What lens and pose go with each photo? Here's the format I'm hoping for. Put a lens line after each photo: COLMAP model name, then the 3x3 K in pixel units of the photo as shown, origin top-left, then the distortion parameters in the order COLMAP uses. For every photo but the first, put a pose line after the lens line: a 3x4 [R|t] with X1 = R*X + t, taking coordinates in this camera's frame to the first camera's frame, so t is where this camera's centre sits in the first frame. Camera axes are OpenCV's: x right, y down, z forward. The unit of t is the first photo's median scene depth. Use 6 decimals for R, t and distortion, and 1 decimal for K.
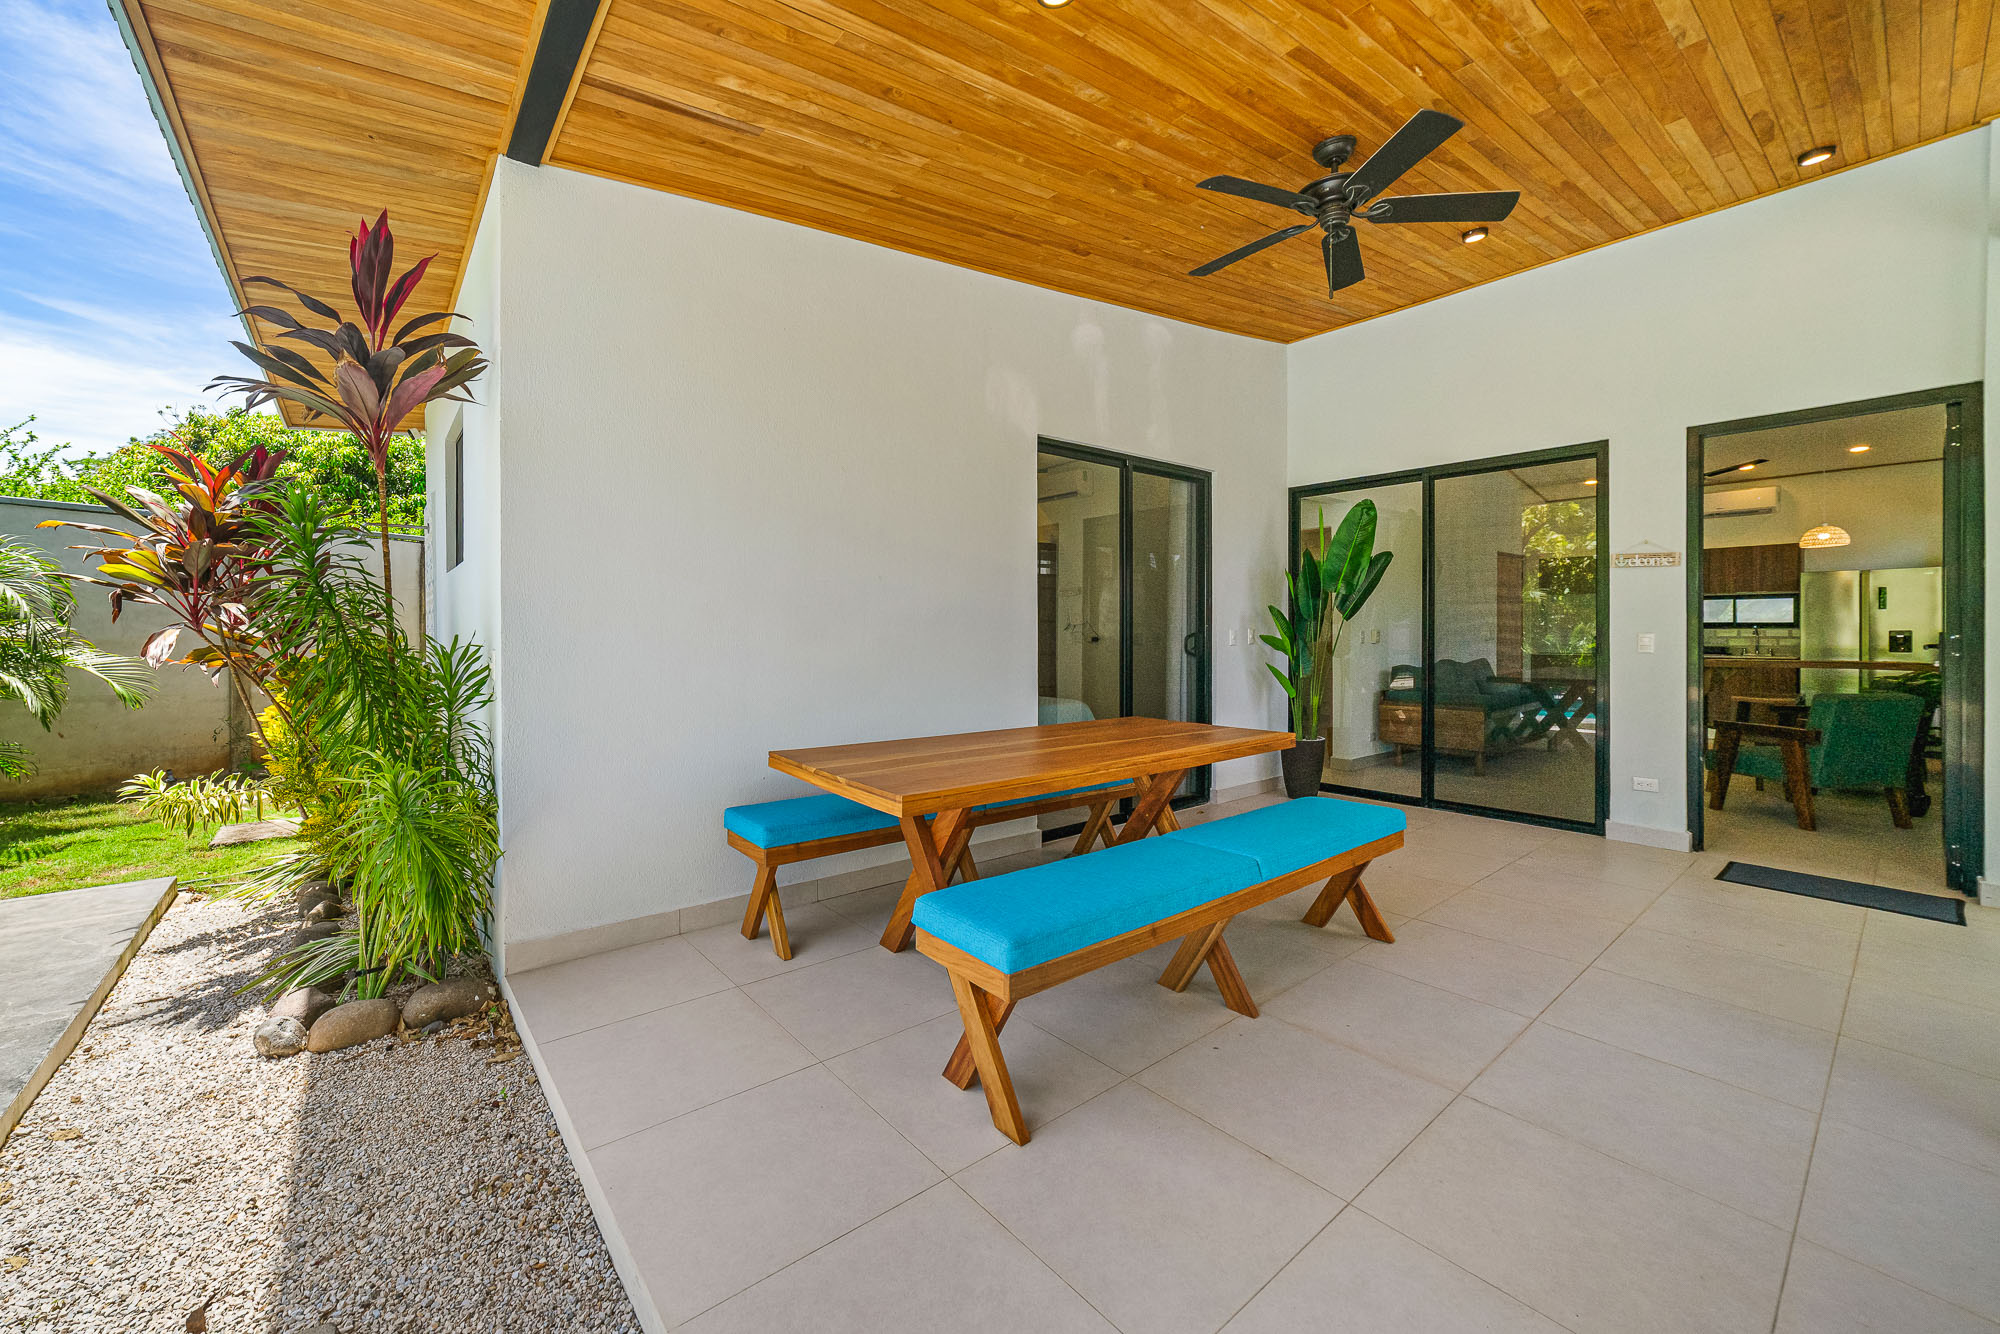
lens RADIAL K [[761.9, 0, 996.6], [0, 761.9, 632.8], [0, 0, 1]] dist [0.000905, 0.000393]
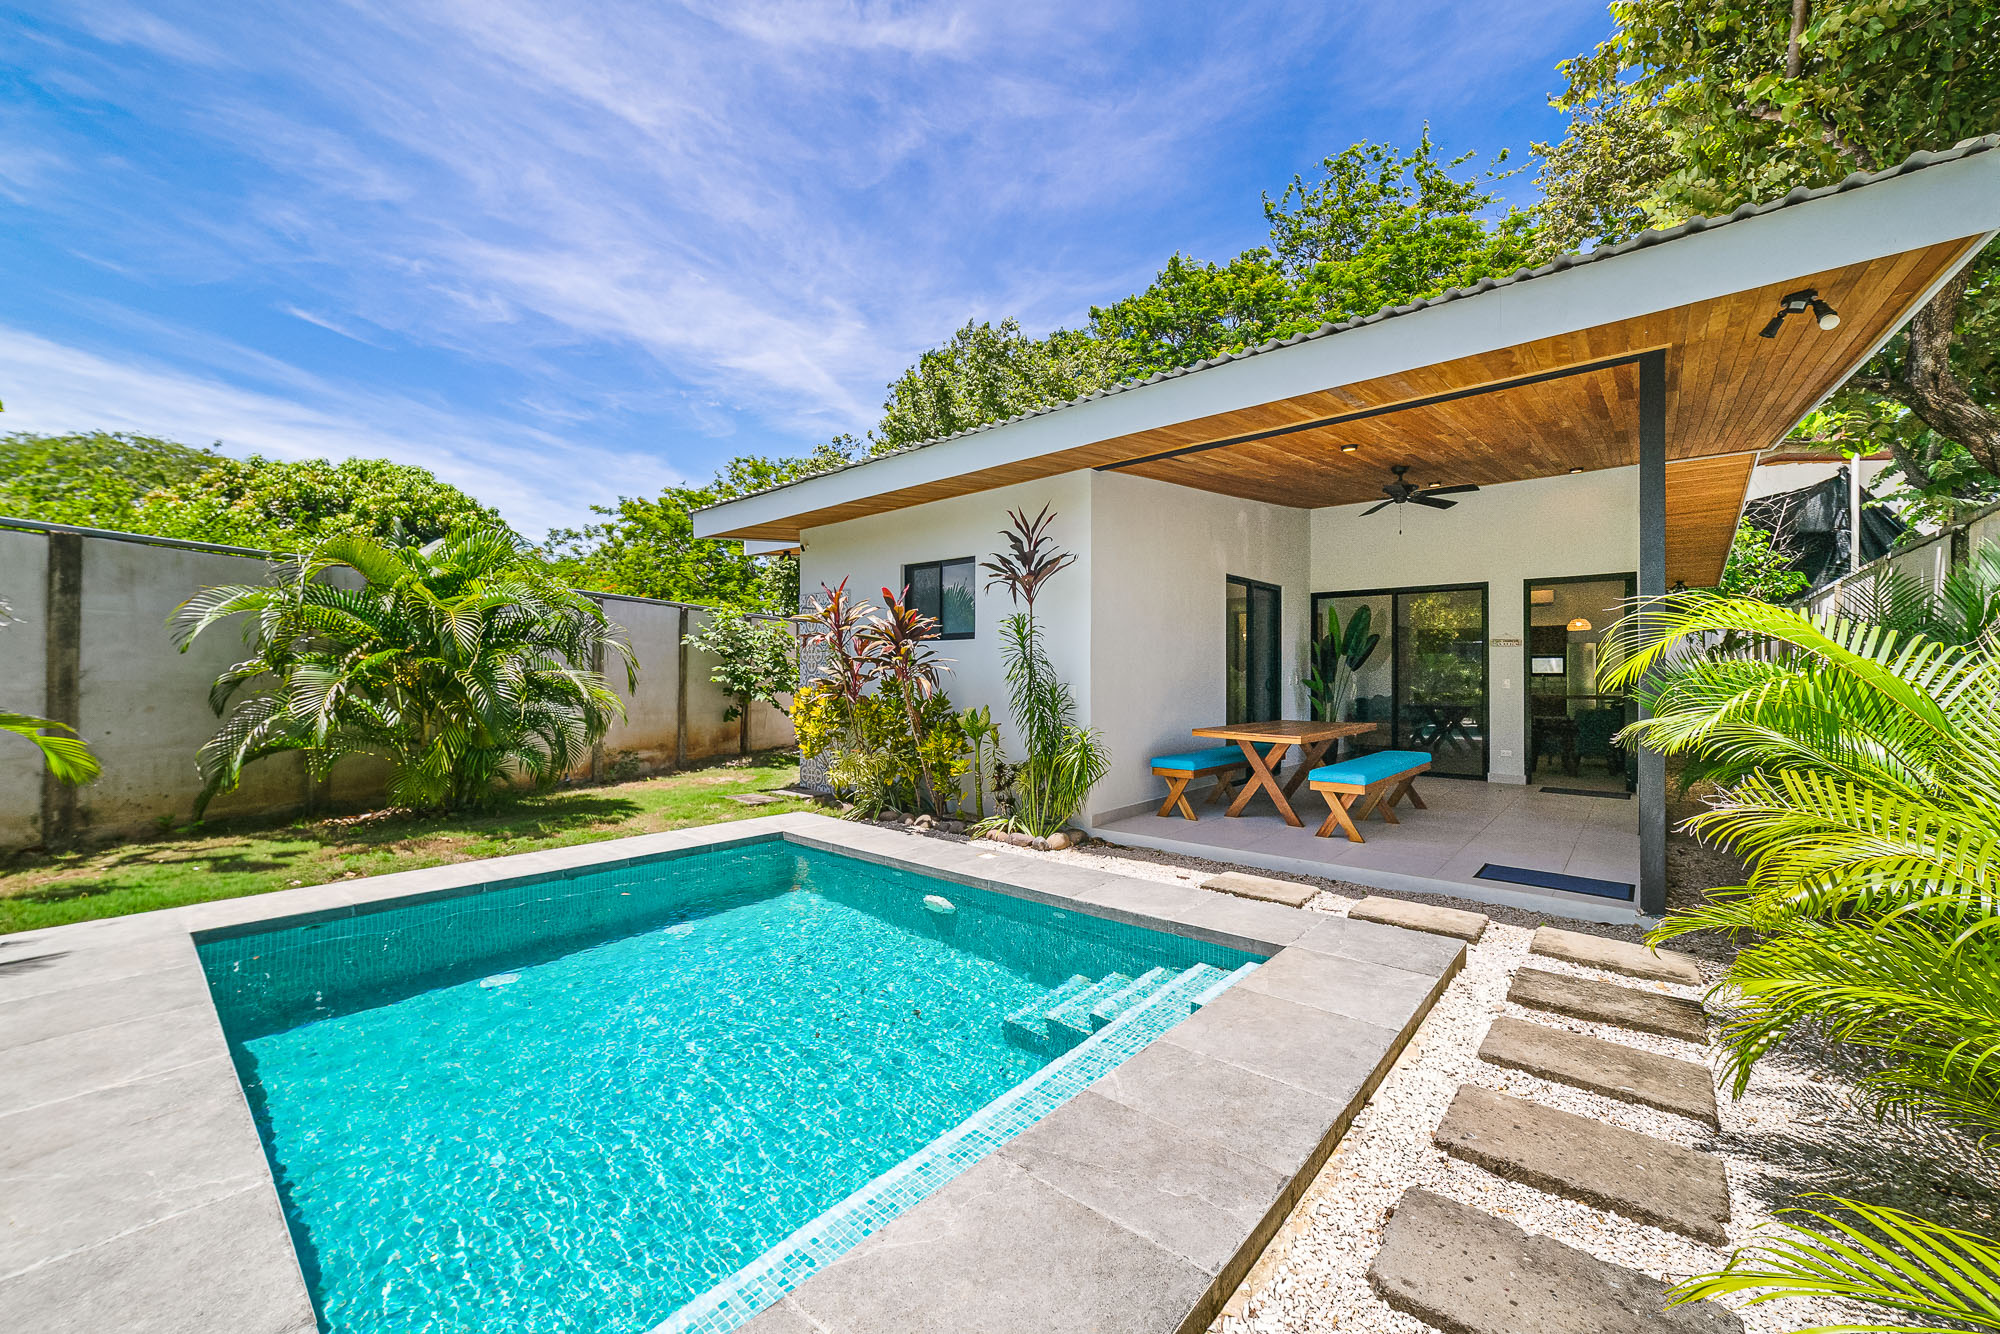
lens RADIAL K [[759.4, 0, 1000.0], [0, 759.4, 667.0], [0, 0, 1]] dist [0.000935, 0.000040]
pose [[0.984343, 0.007245, 0.176112, -0.536195], [-0.004527, 0.999864, -0.015832, 0.004197], [-0.176203, 0.014787, 0.984243, -0.486941]]
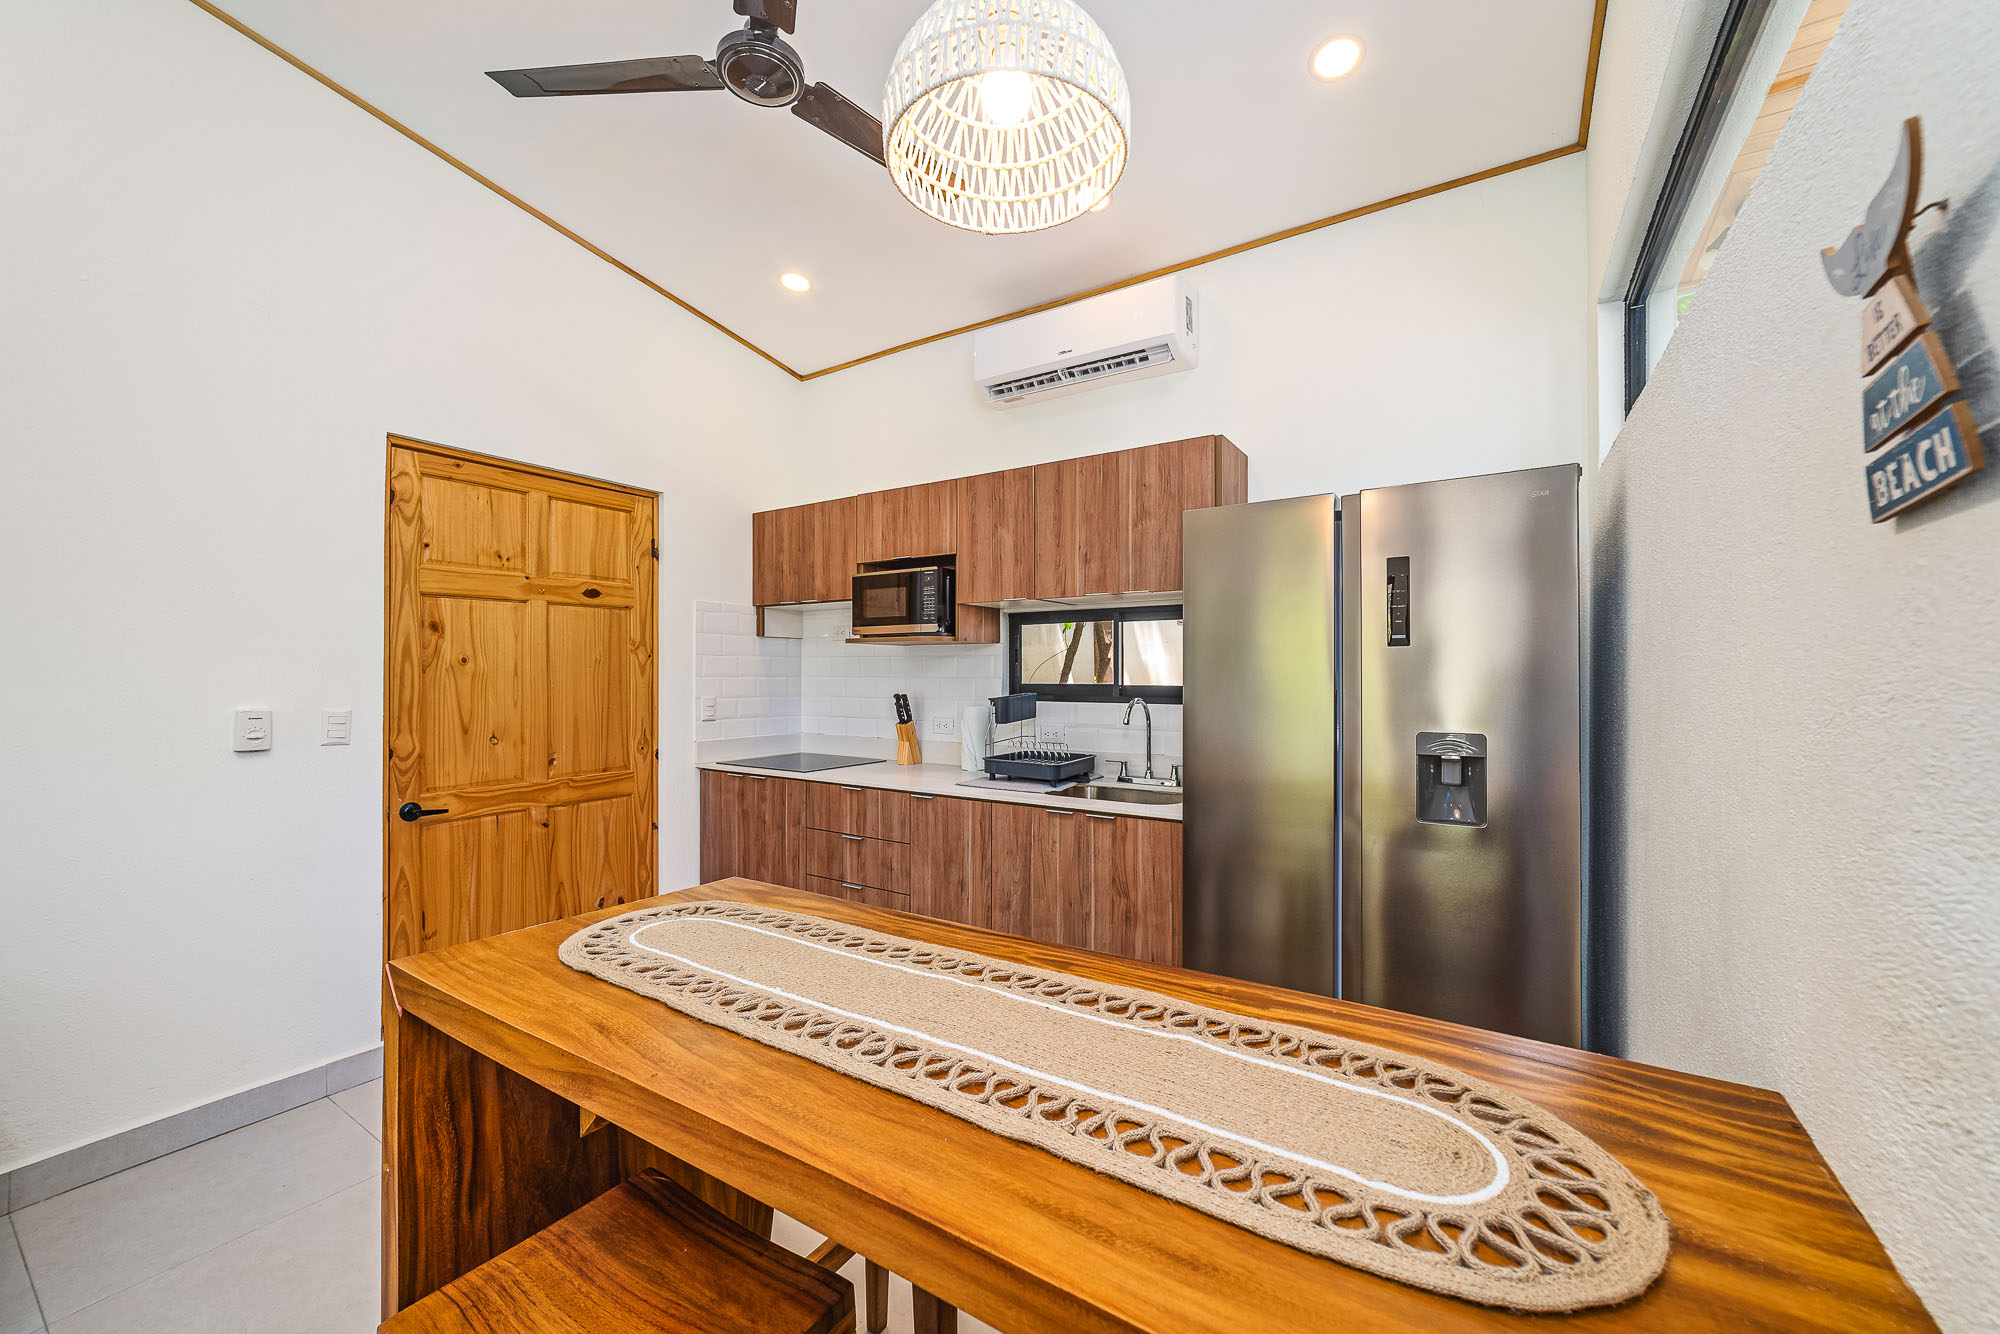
lens RADIAL K [[768.5, 0, 1000.7], [0, 768.5, 670.0], [0, 0, 1]] dist [-0.008800, 0.003943]
pose [[0.954069, 0.011048, 0.299383, 0.985731], [-0.006705, 0.999857, -0.015530, -0.018034], [-0.299511, 0.012809, 0.954007, 0.819798]]
